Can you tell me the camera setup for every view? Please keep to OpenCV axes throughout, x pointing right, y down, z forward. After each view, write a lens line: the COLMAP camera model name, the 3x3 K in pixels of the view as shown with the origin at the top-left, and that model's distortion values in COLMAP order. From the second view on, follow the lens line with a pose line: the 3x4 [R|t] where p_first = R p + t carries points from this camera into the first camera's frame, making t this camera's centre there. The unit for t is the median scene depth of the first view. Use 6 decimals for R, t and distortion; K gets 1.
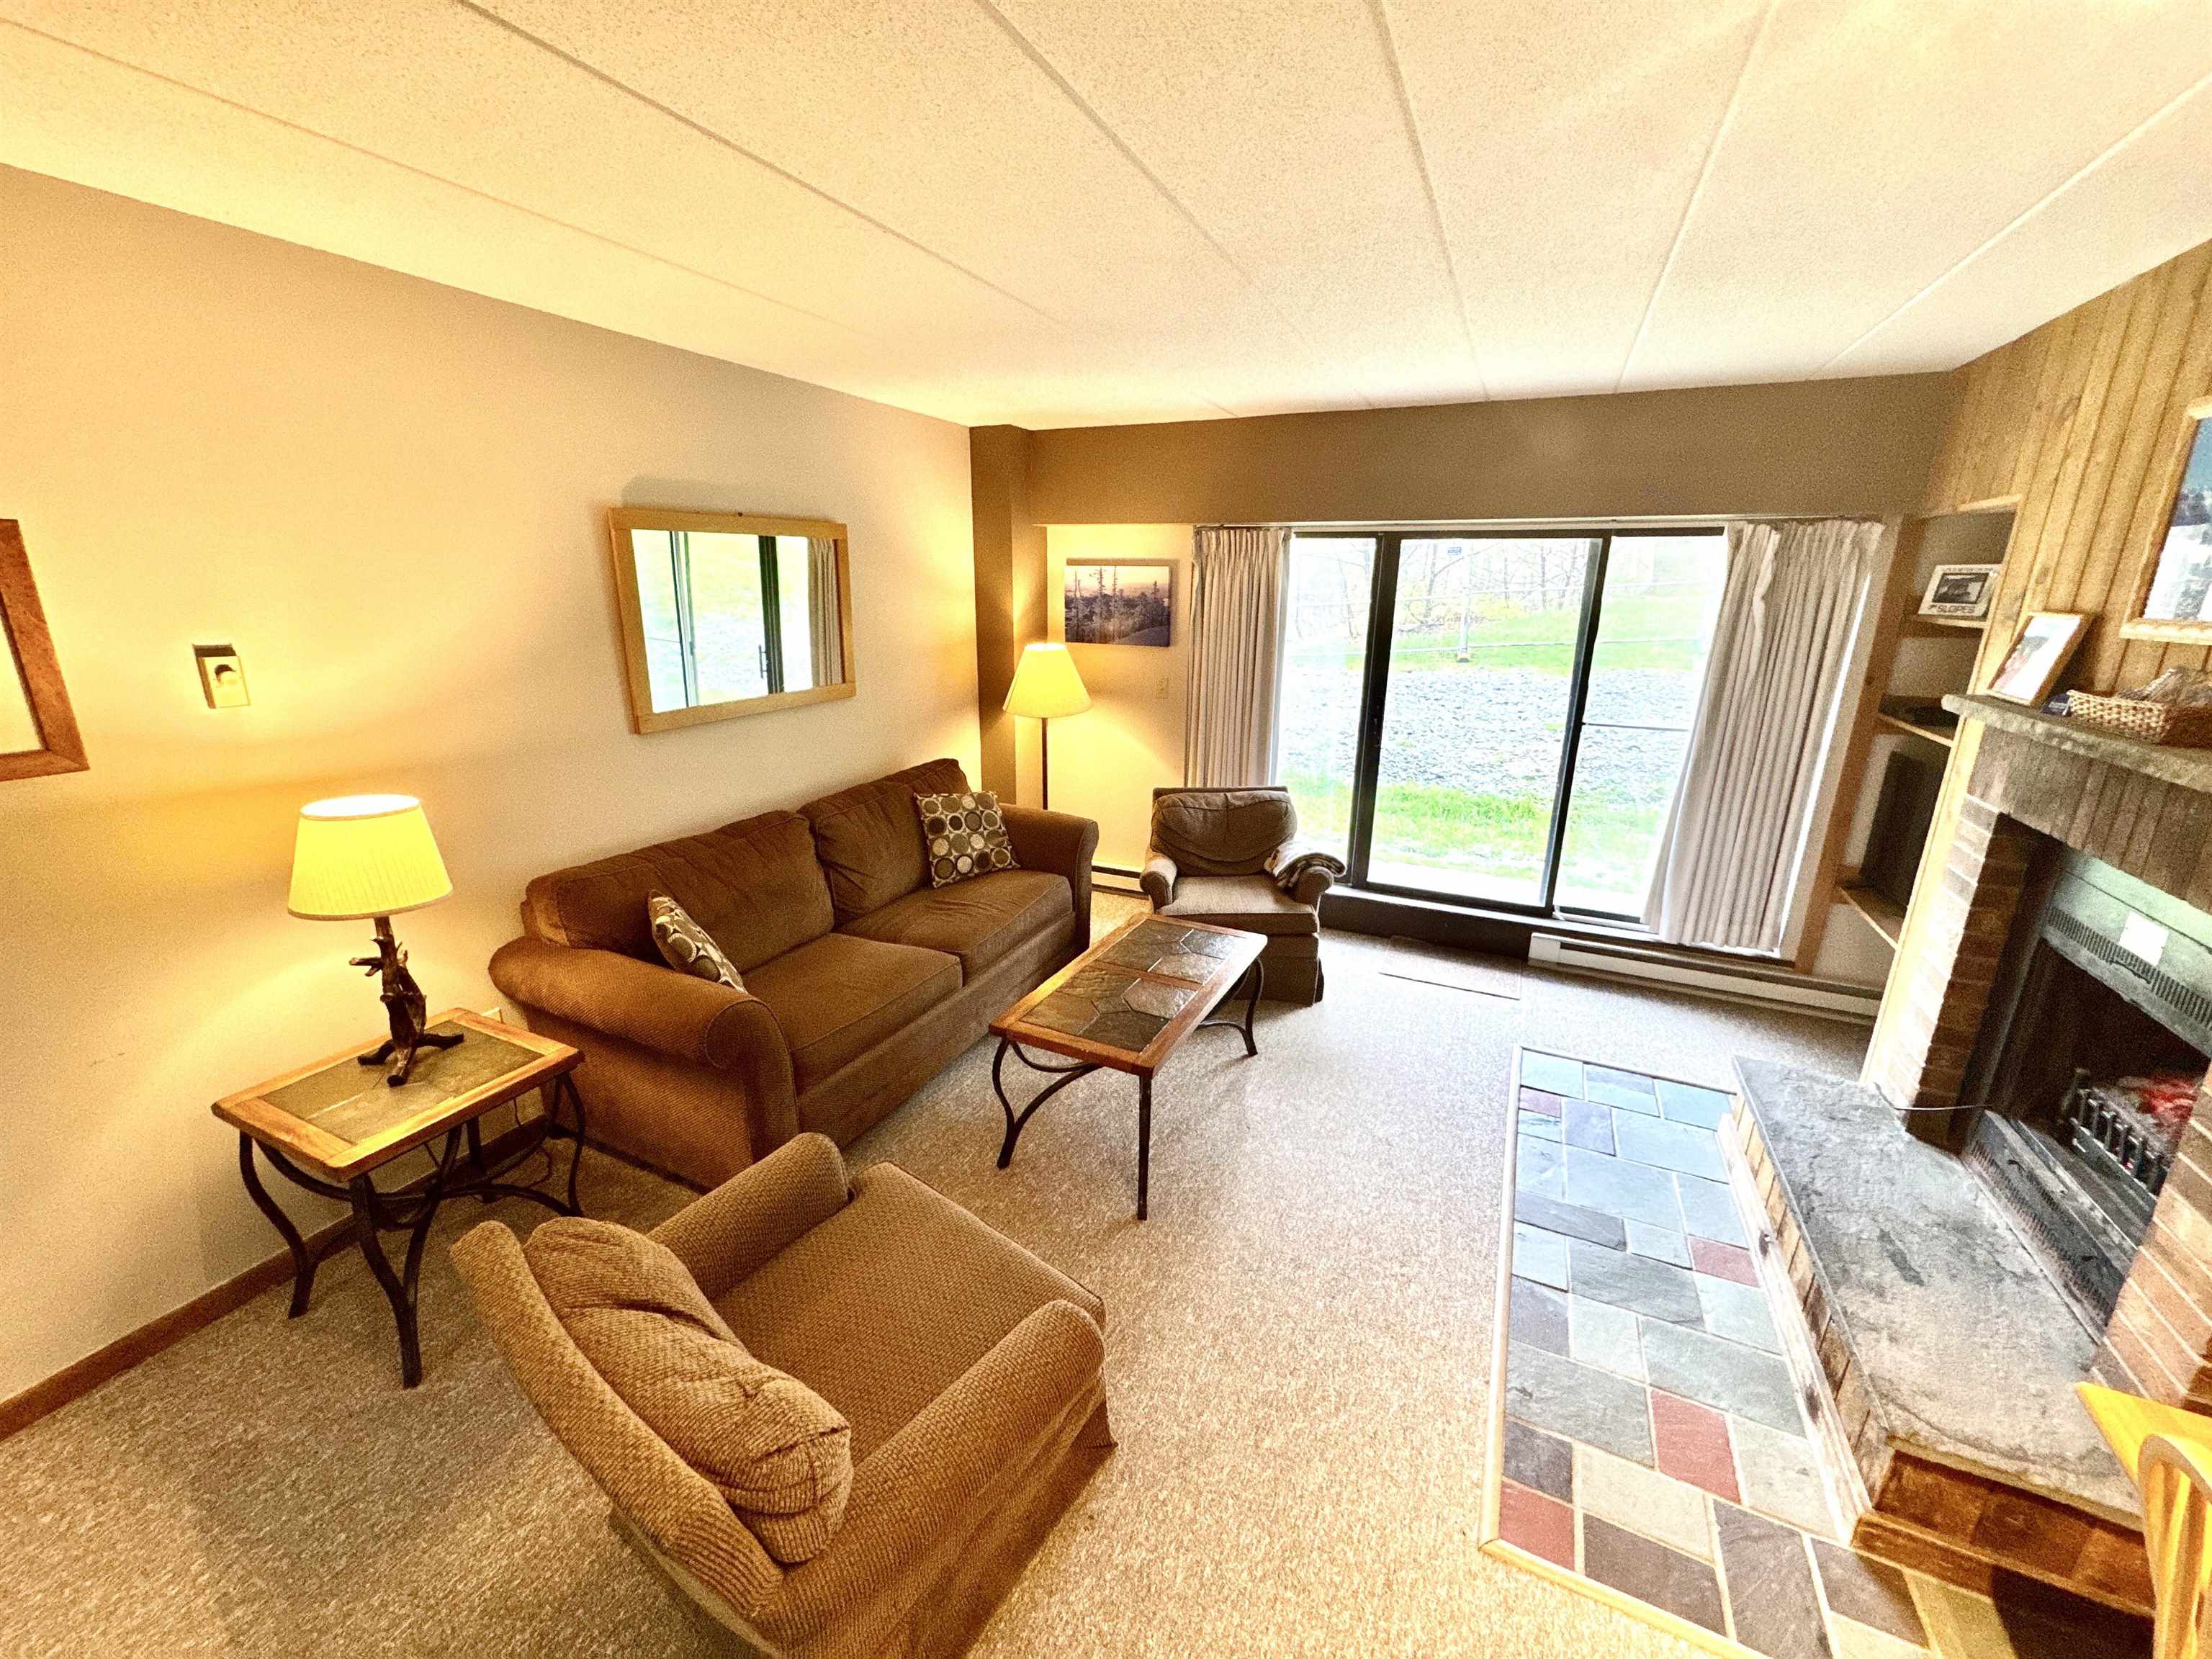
lens RADIAL K [[879.8, 0, 1101.4], [0, 879.8, 826.3], [0, 0, 1]] dist [-0.002706, 0.000468]
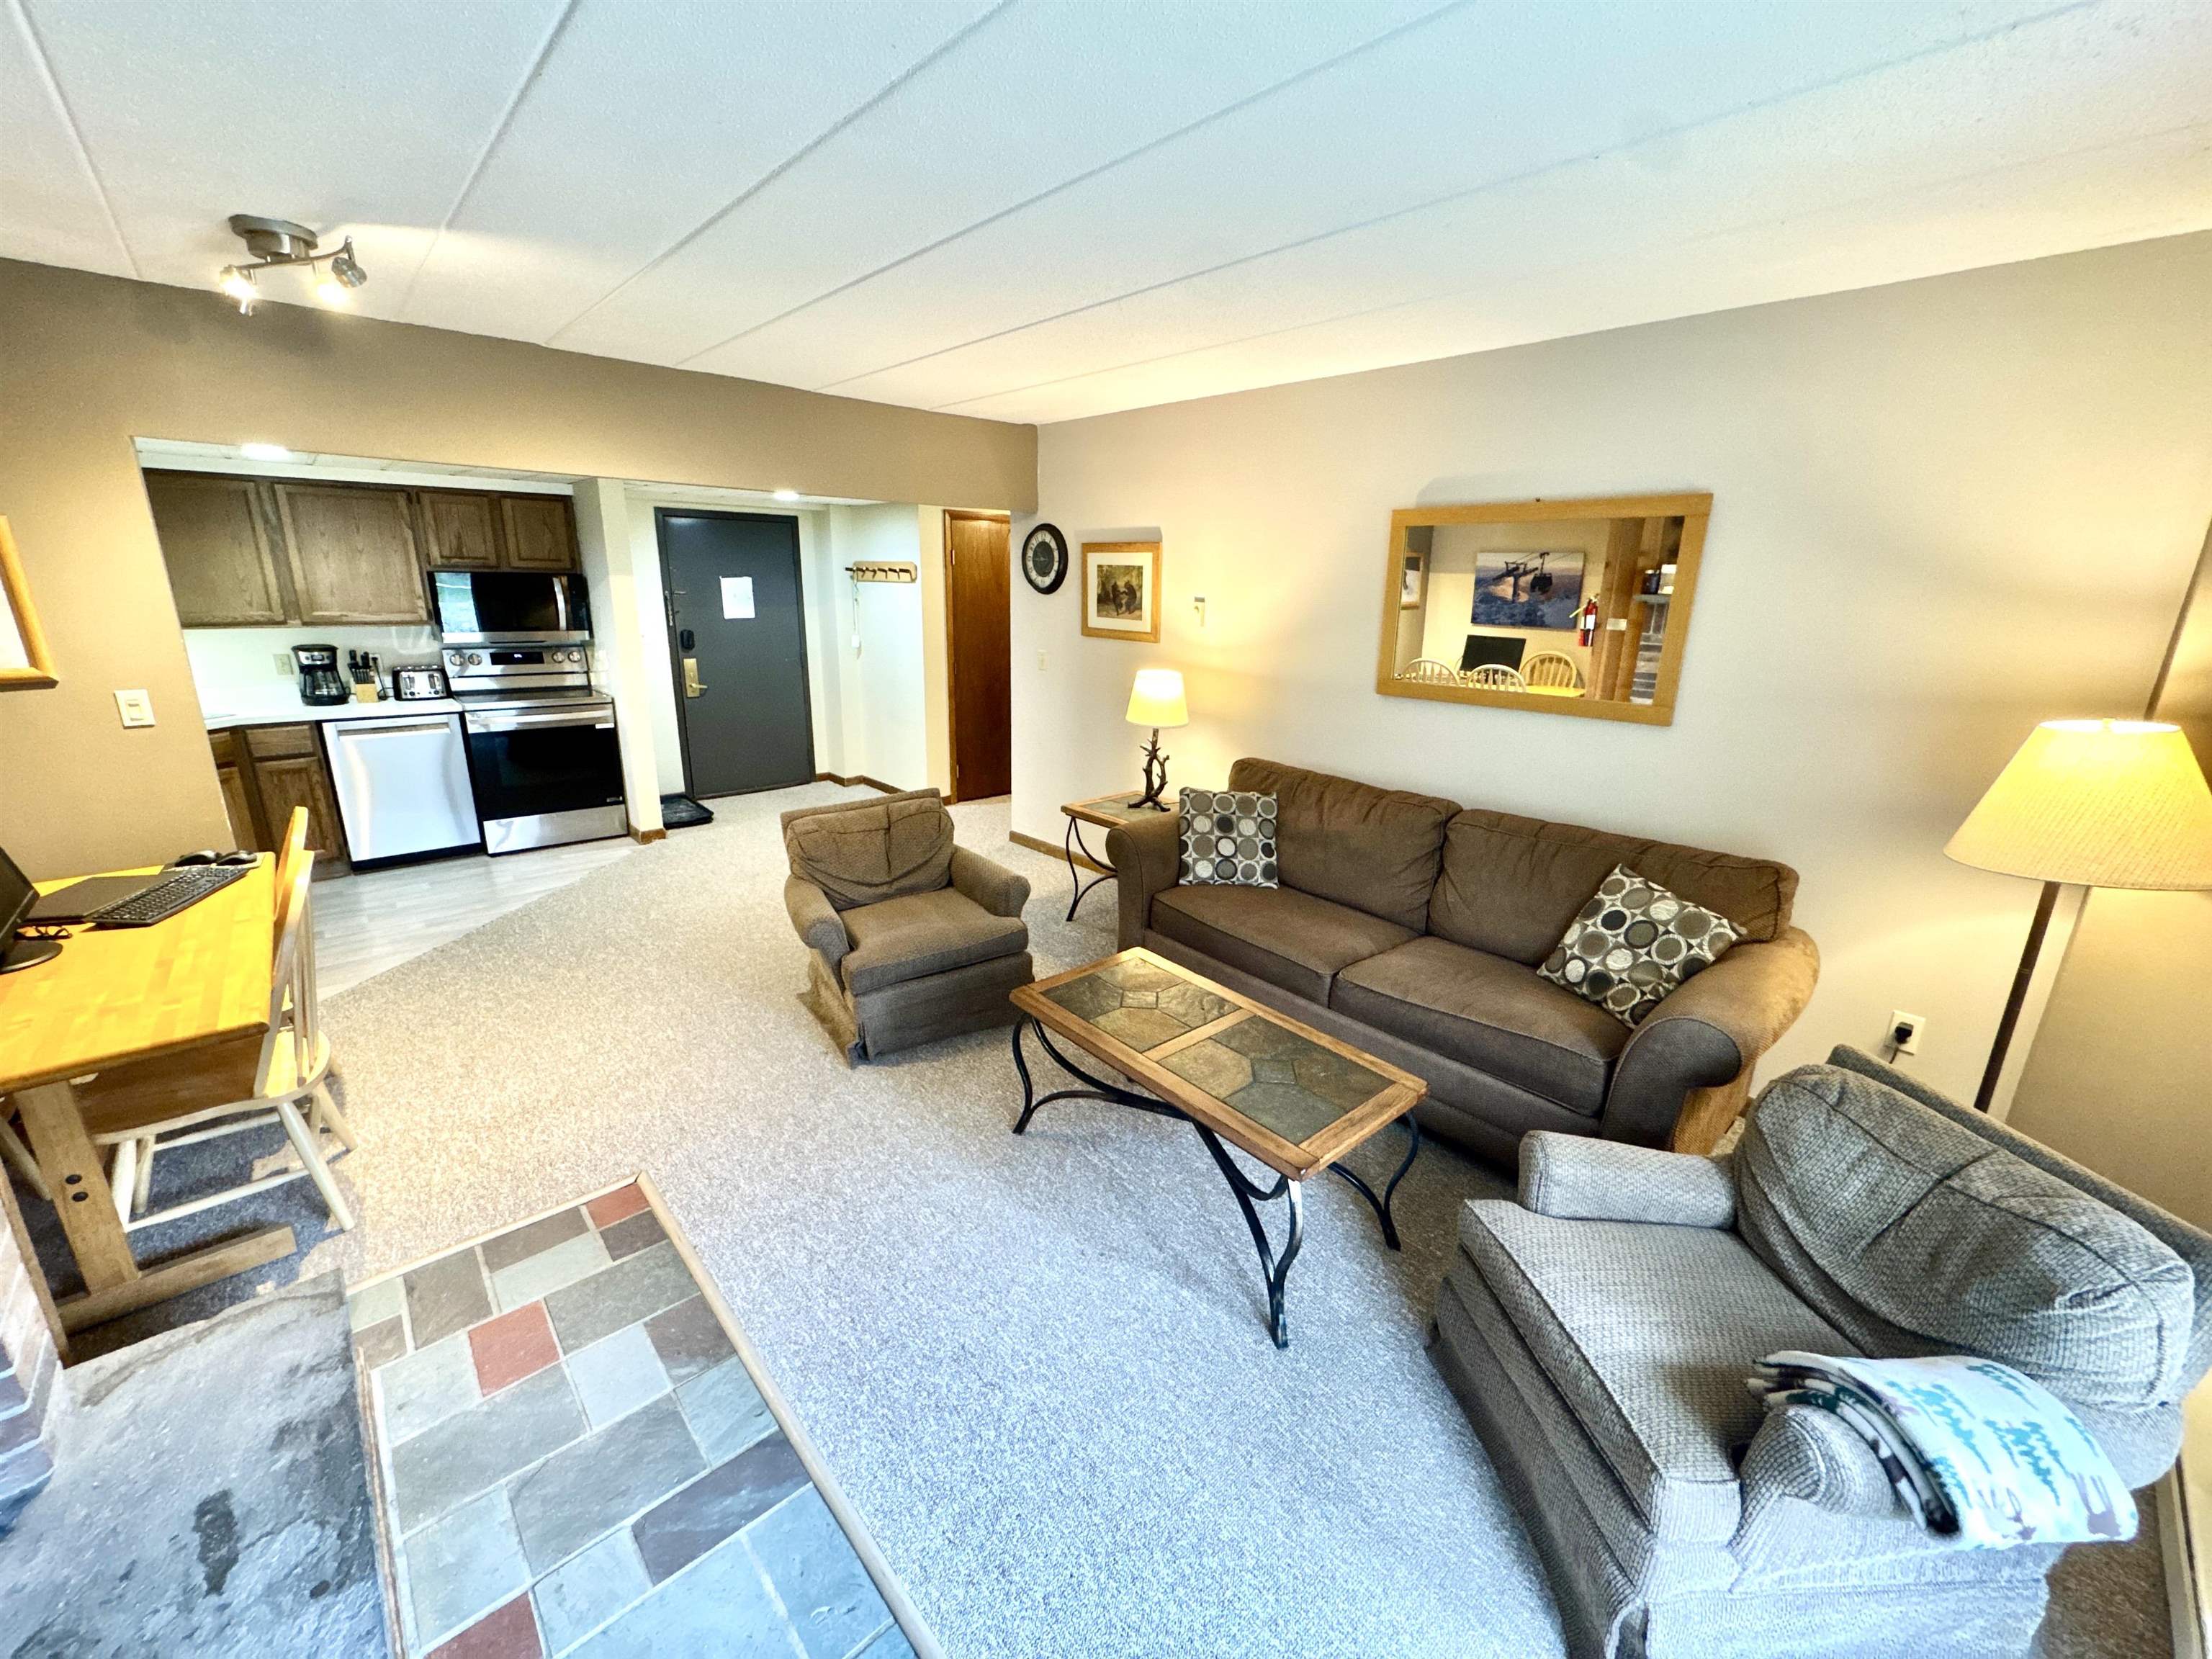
lens RADIAL K [[879.8, 0, 1105.2], [0, 879.8, 825.3], [0, 0, 1]] dist [-0.002706, 0.000468]
pose [[-0.367897, 0.233092, -0.900178, 1.035159], [-0.278658, 0.895944, 0.345881, -0.350509], [0.887131, 0.378090, -0.264663, 1.424718]]
